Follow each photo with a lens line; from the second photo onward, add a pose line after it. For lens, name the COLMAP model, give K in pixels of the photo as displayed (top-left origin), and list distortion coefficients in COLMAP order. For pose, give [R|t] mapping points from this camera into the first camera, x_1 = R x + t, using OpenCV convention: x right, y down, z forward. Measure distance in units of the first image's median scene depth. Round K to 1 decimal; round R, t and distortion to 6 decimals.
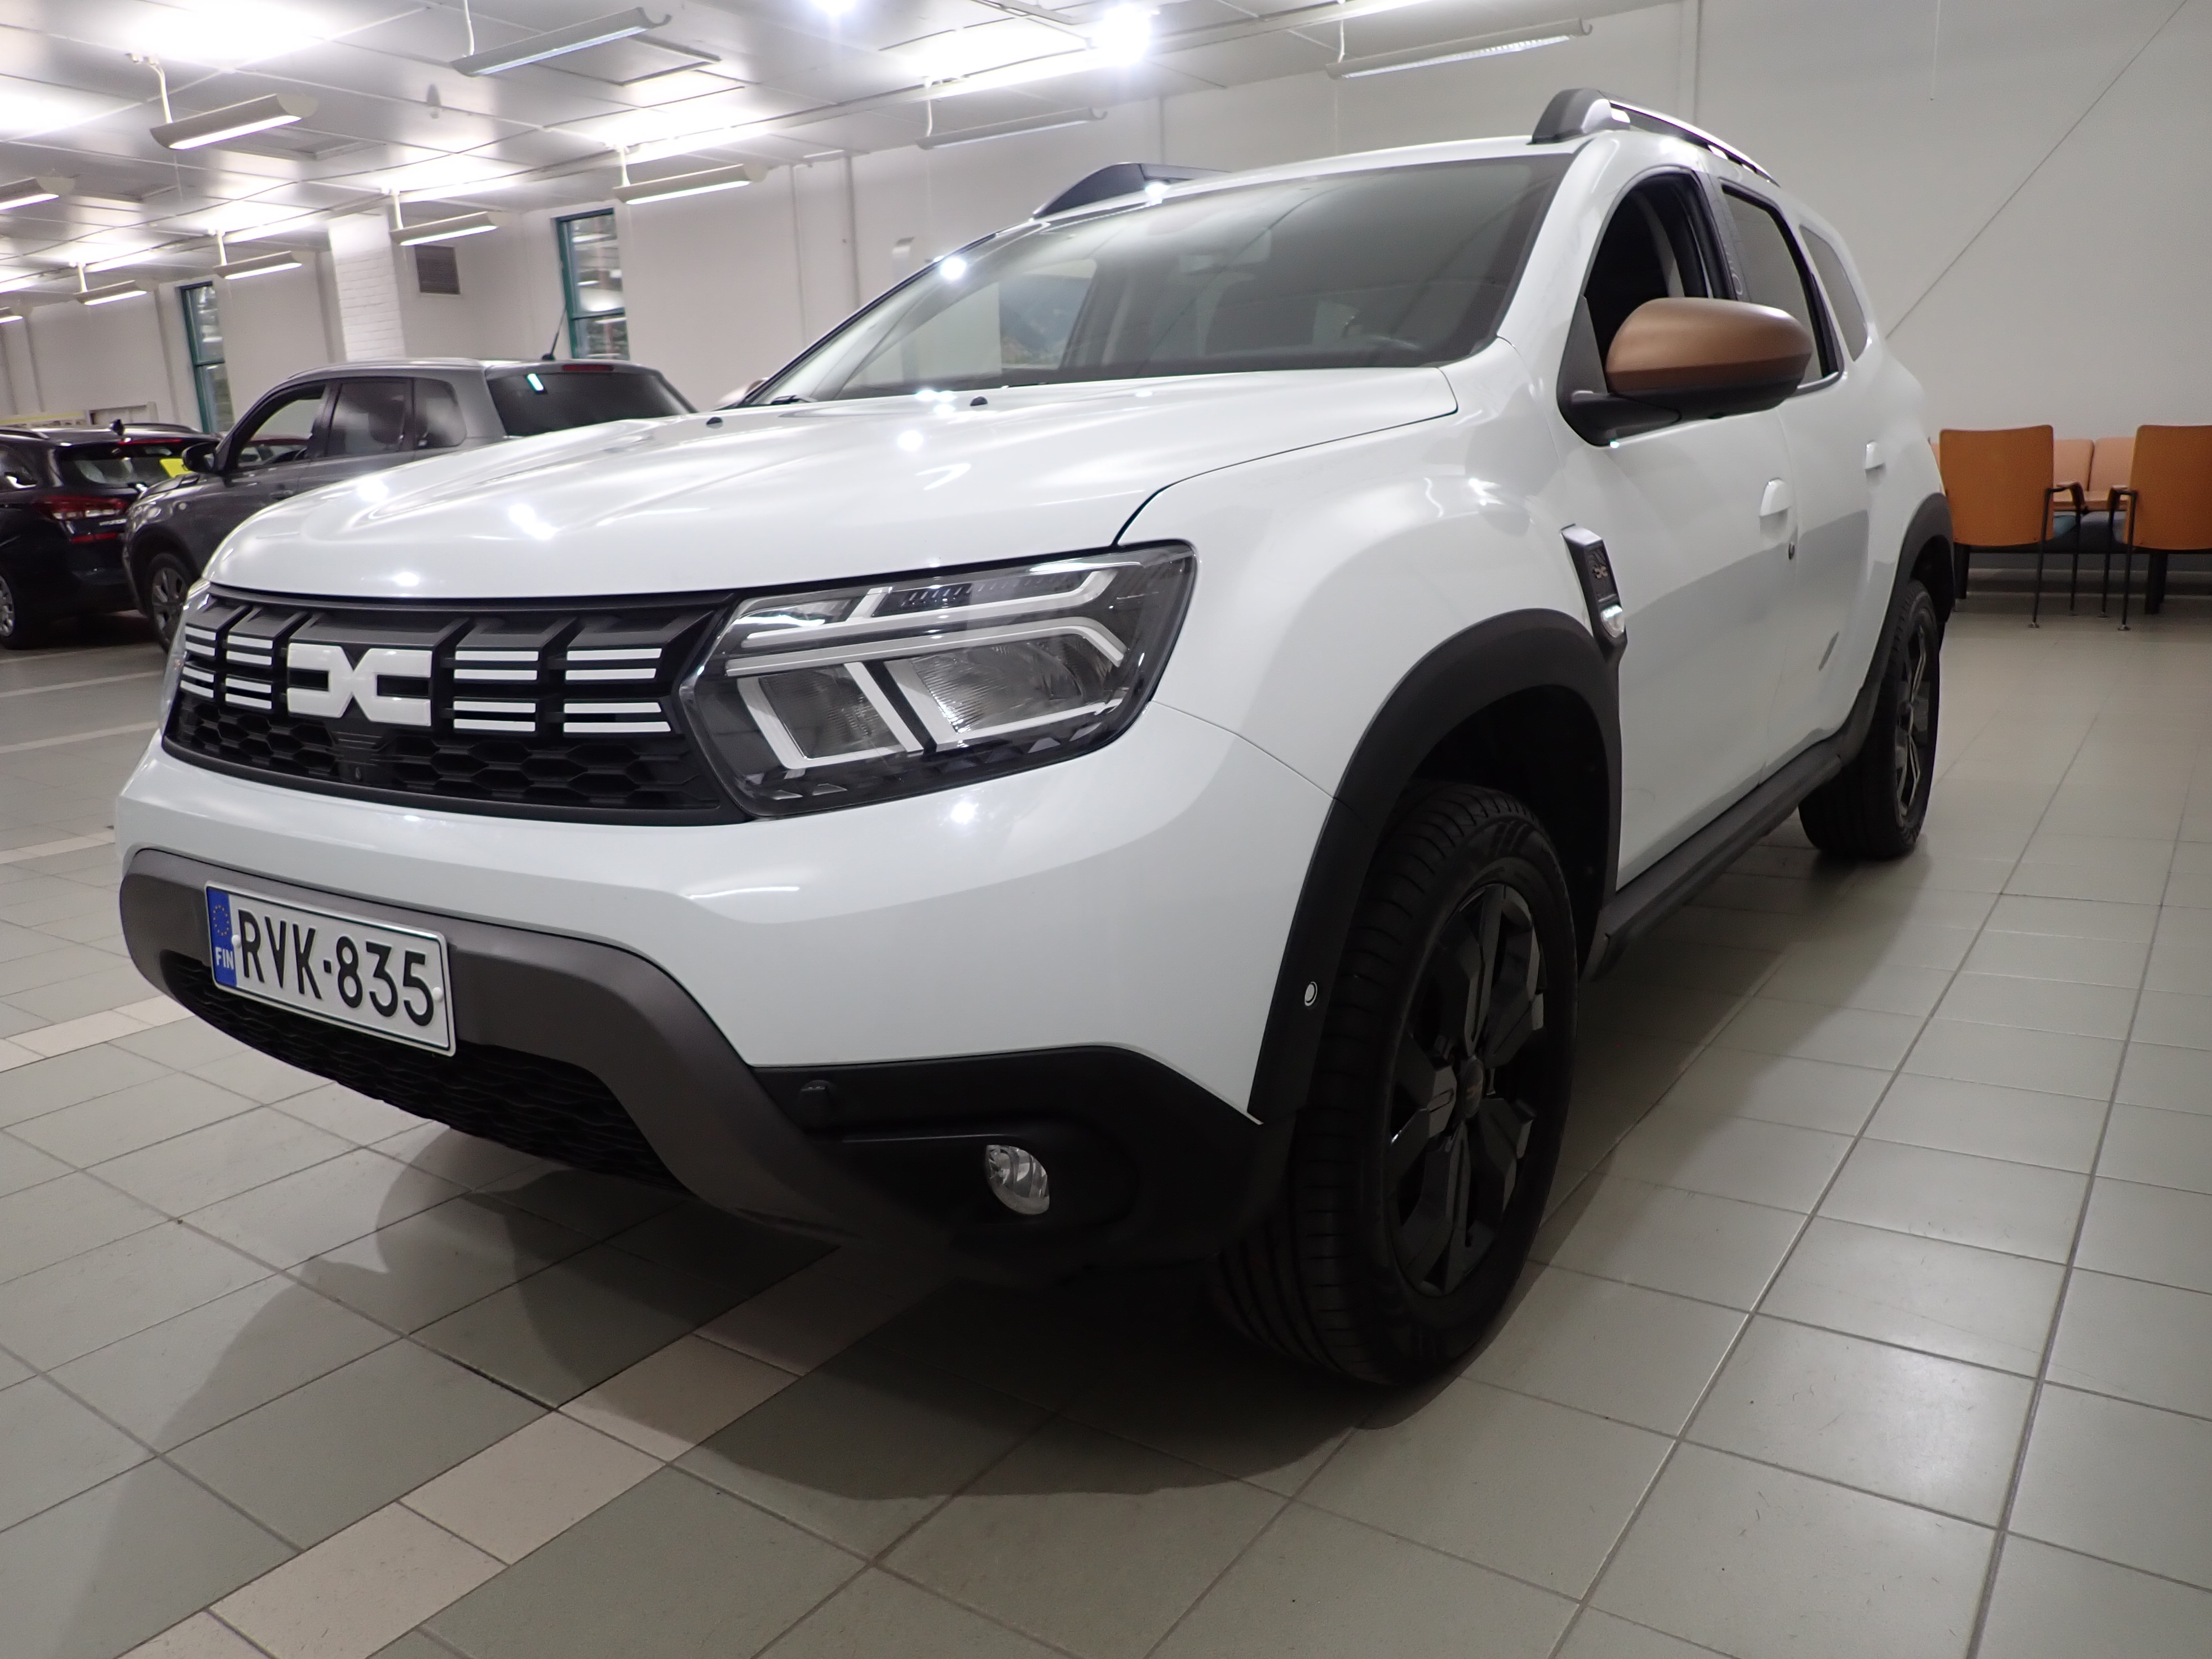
lens RADIAL K [[1652.2, 0, 1096.2], [0, 1652.2, 838.9], [0, 0, 1]] dist [0.006623, 0.003288]
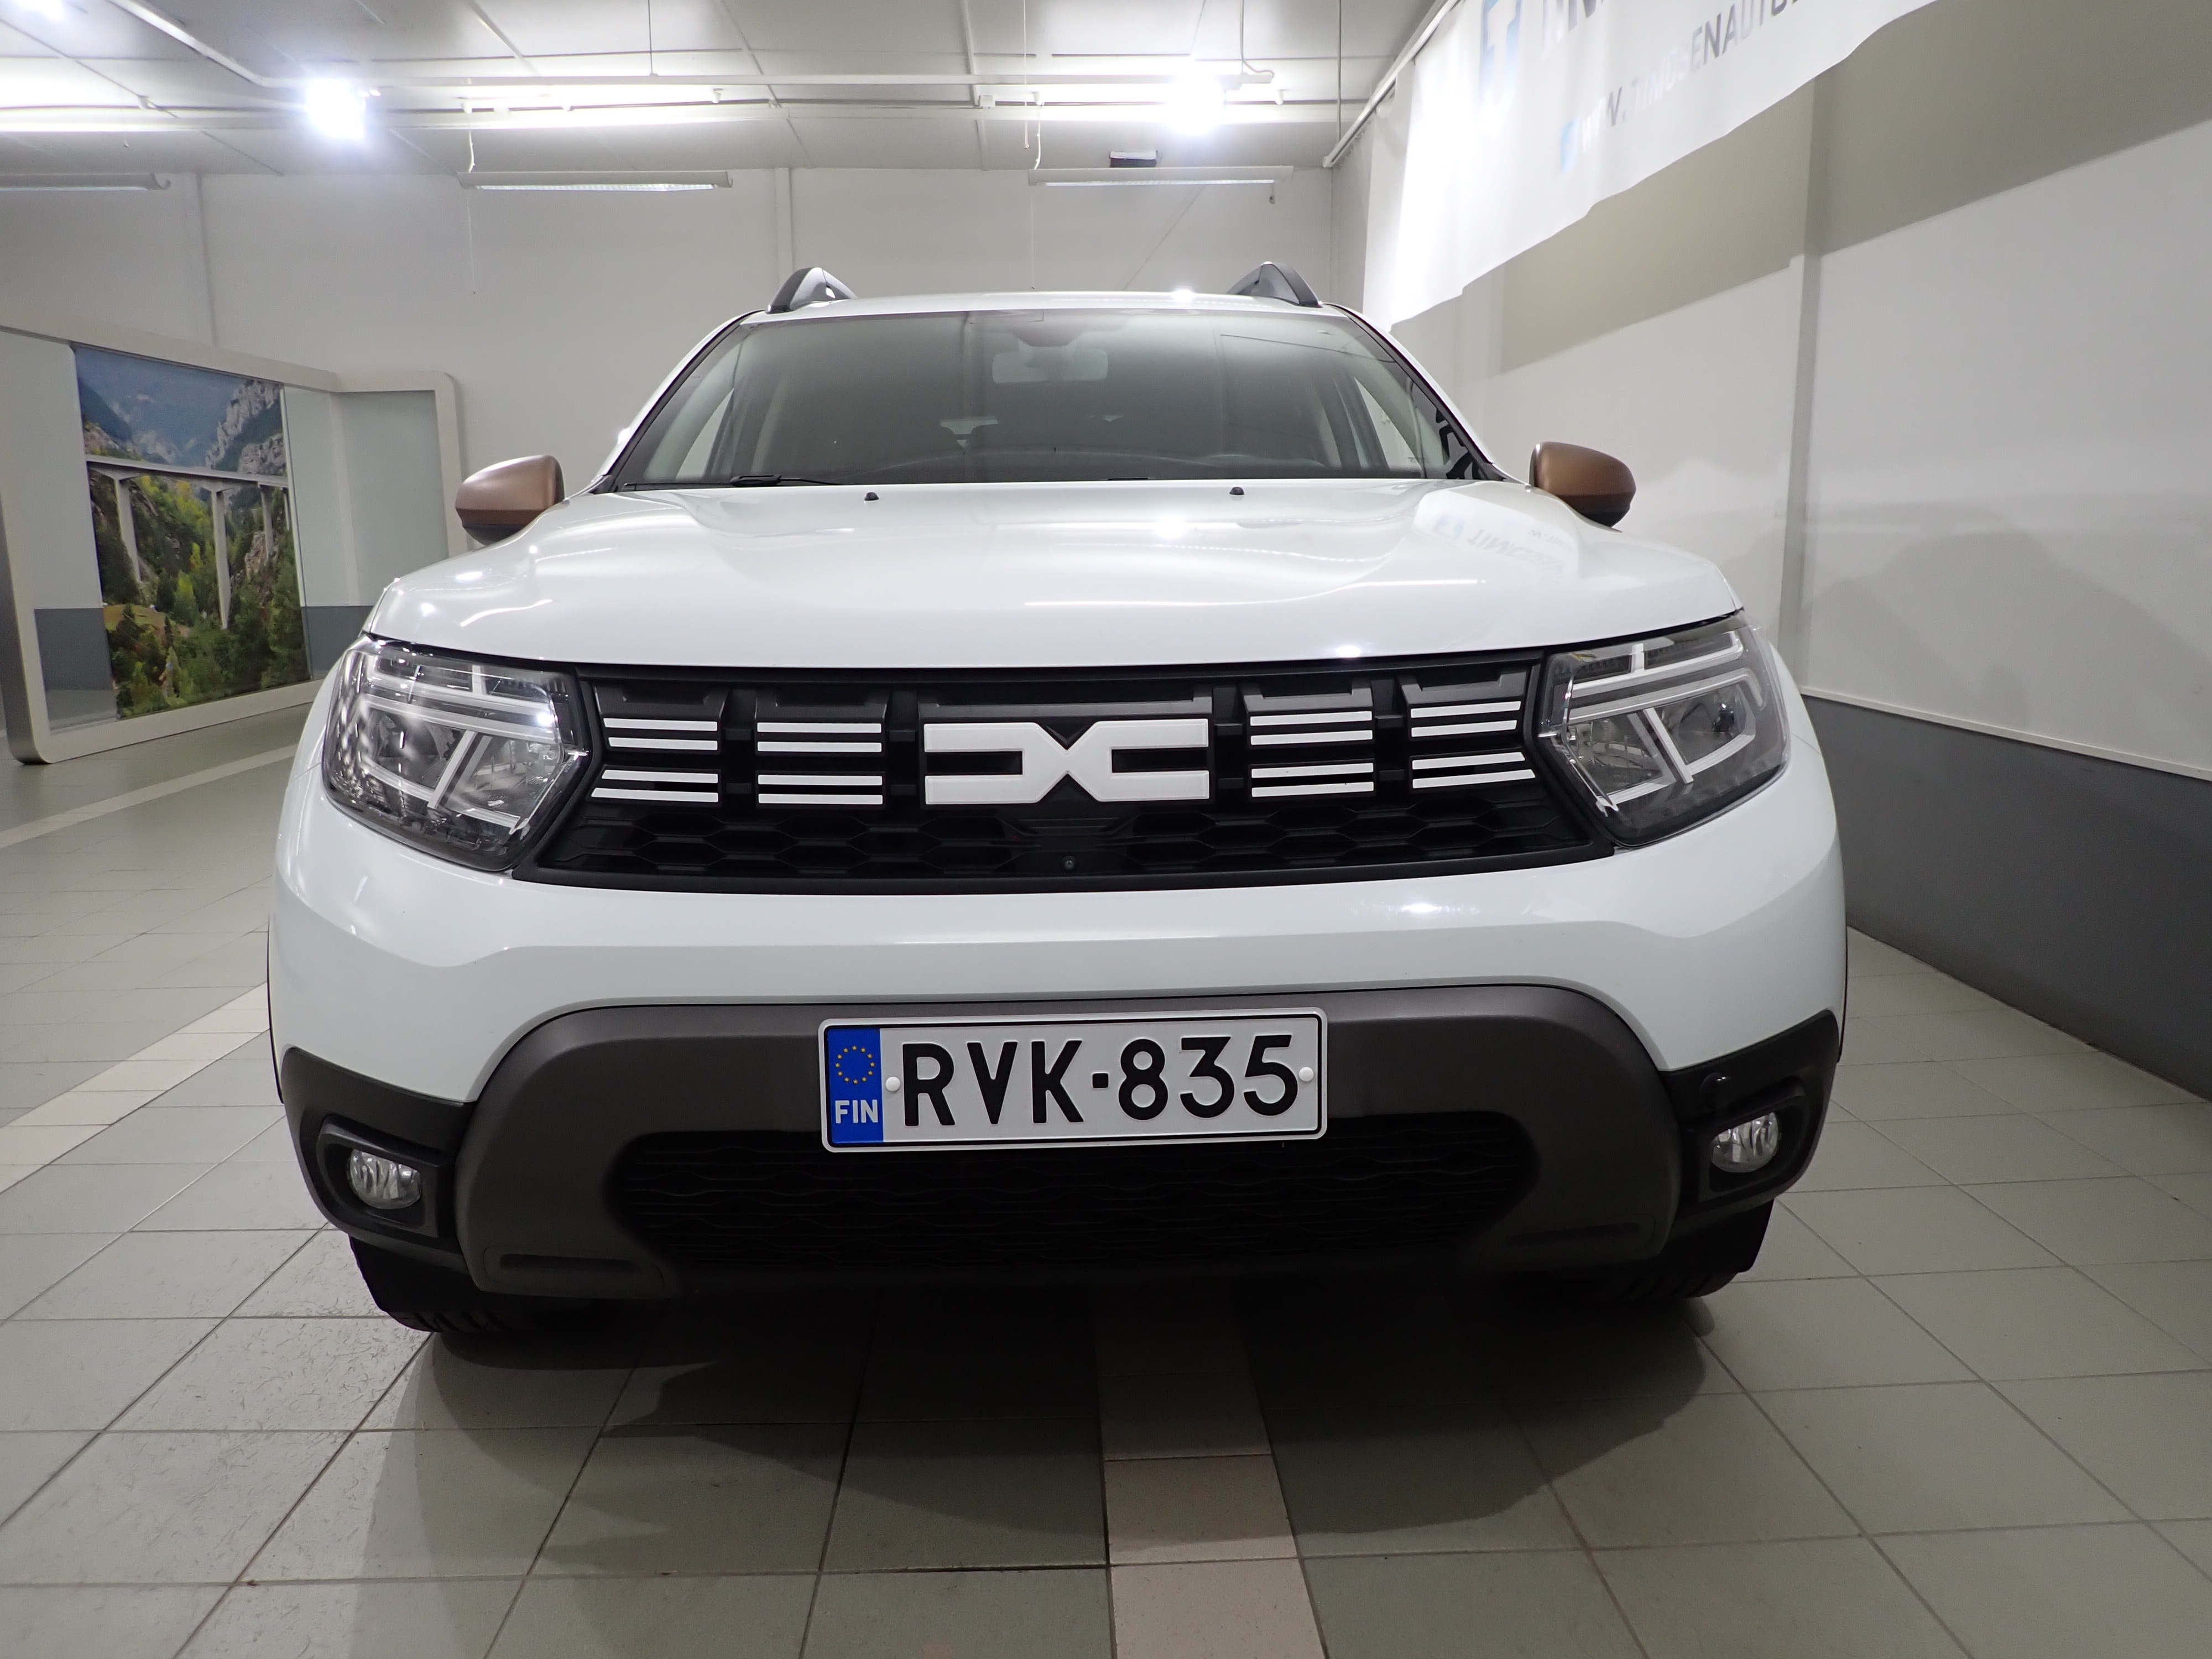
lens RADIAL K [[1652.2, 0, 1096.2], [0, 1652.2, 838.9], [0, 0, 1]] dist [0.006623, 0.003288]
pose [[0.787589, -0.073058, 0.611854, -1.003201], [0.120465, 0.992042, -0.036611, -0.018636], [-0.604311, 0.102542, 0.790123, 0.294960]]
